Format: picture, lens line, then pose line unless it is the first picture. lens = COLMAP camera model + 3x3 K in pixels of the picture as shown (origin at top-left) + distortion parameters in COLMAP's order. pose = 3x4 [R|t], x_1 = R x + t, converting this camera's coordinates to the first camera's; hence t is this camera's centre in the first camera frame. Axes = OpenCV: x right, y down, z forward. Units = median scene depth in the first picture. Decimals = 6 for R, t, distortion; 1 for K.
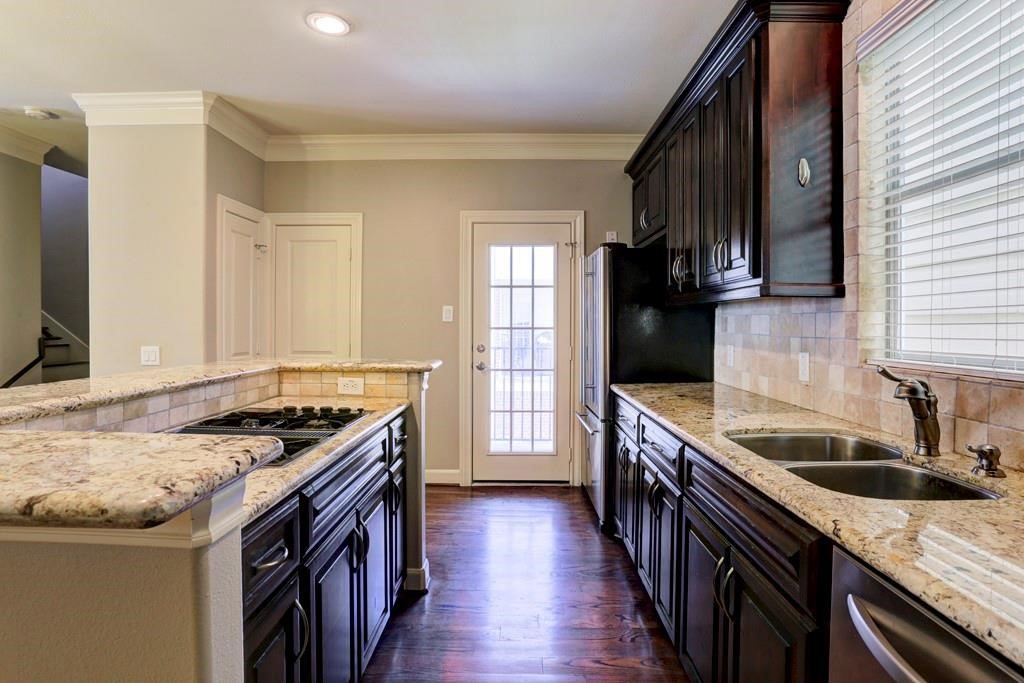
lens RADIAL K [[539.2, 0, 511.0], [0, 539.2, 337.6], [0, 0, 1]] dist [-0.035283, 0.002354]
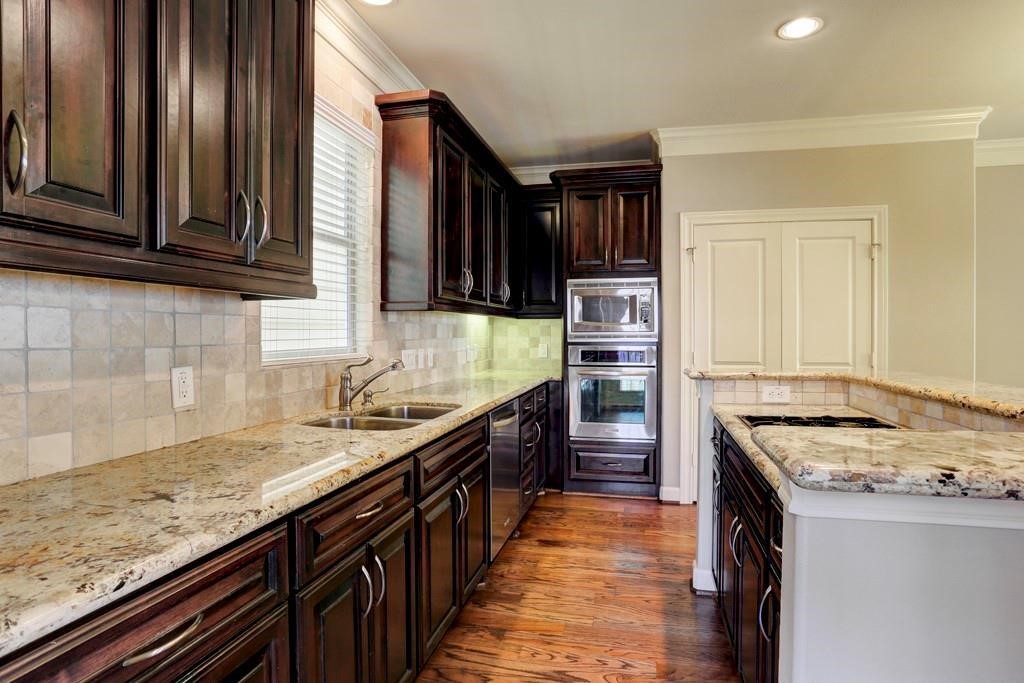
lens RADIAL K [[539.2, 0, 514.1], [0, 539.2, 337.1], [0, 0, 1]] dist [-0.035283, 0.002354]
pose [[-0.975559, -0.003541, 0.219707, -0.053682], [0.003002, 0.999562, 0.029436, -0.035653], [-0.219715, 0.029376, -0.975122, 1.748922]]
